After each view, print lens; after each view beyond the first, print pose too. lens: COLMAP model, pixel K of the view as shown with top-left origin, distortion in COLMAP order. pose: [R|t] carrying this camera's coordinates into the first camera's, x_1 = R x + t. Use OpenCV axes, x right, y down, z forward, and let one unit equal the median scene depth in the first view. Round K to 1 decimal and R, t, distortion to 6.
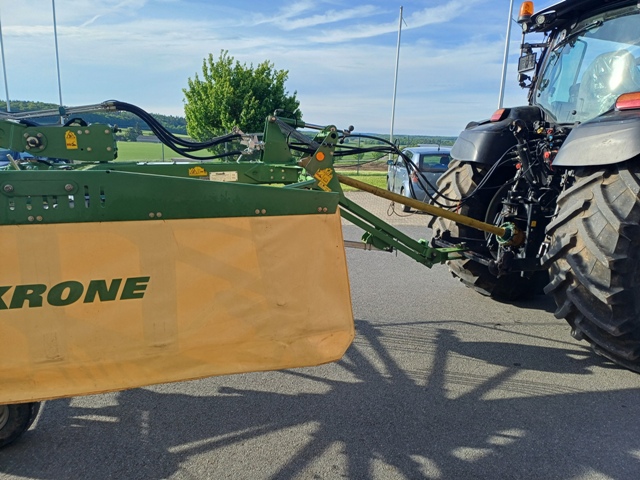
lens RADIAL K [[467.2, 0, 332.6], [0, 467.2, 238.5], [0, 0, 1]] dist [0.054840, -0.039013]
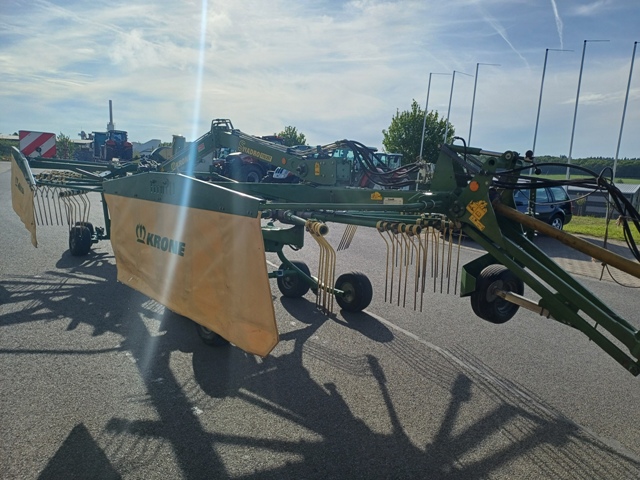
lens RADIAL K [[467.2, 0, 332.6], [0, 467.2, 238.5], [0, 0, 1]] dist [0.054840, -0.039013]
pose [[0.438900, 0.121209, -0.890323, 0.241169], [-0.219280, 0.975350, 0.024686, -0.016271], [0.871369, 0.184395, 0.454659, 0.142631]]
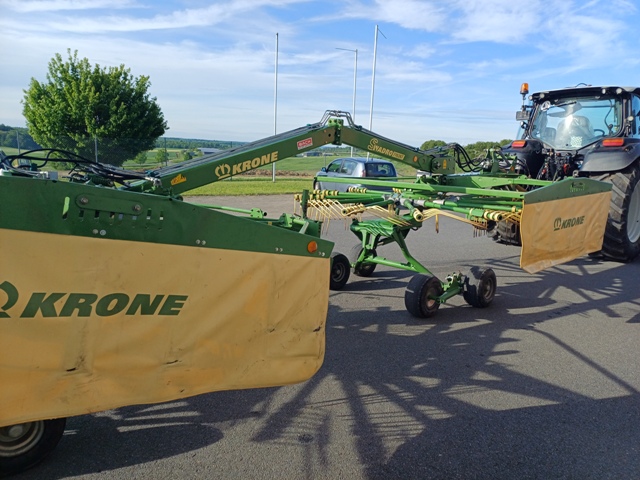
lens RADIAL K [[467.2, 0, 332.6], [0, 467.2, 238.5], [0, 0, 1]] dist [0.054840, -0.039013]
pose [[0.896203, -0.080172, 0.436339, -0.590915], [0.083614, 0.996434, 0.011346, 0.012811], [-0.435693, 0.026316, 0.899711, -0.171578]]
